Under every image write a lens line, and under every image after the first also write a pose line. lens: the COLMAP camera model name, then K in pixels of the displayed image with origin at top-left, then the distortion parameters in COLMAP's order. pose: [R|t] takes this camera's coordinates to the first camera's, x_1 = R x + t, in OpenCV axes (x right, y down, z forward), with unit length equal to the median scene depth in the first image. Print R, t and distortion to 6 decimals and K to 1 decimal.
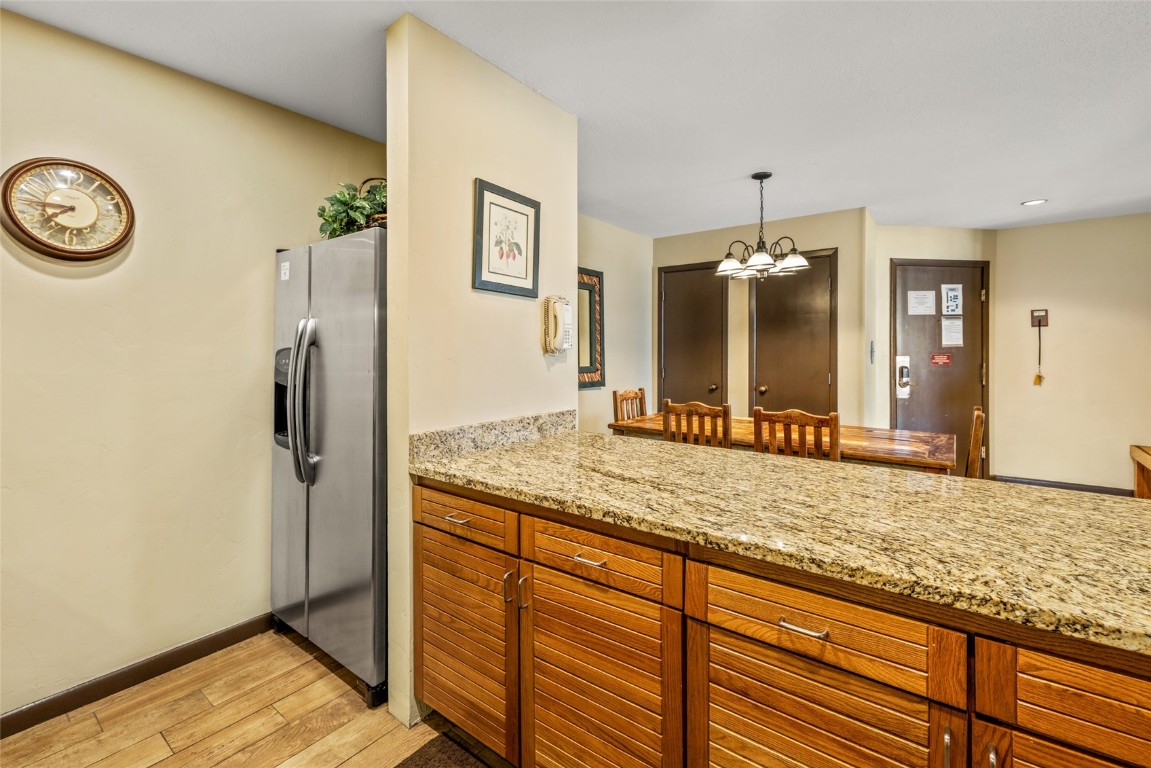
lens RADIAL K [[498.7, 0, 573.0], [0, 498.7, 356.3], [0, 0, 1]] dist [-0.001701, 0.001318]
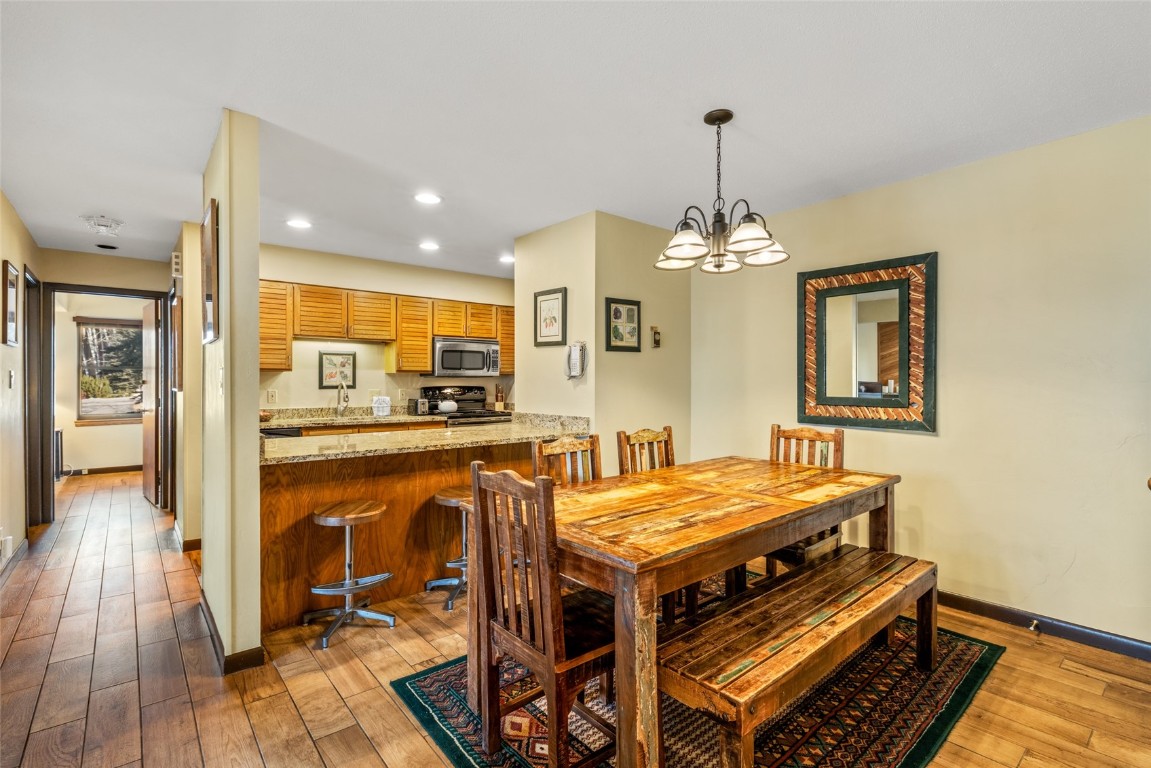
lens RADIAL K [[531.4, 0, 570.5], [0, 531.4, 383.3], [0, 0, 1]] dist [-0.001381, 0.000542]
pose [[-0.211170, 0.002825, -0.977445, 0.831779], [-0.011592, 0.999918, 0.005395, 0.000146], [0.977381, 0.012470, -0.211120, 0.701772]]
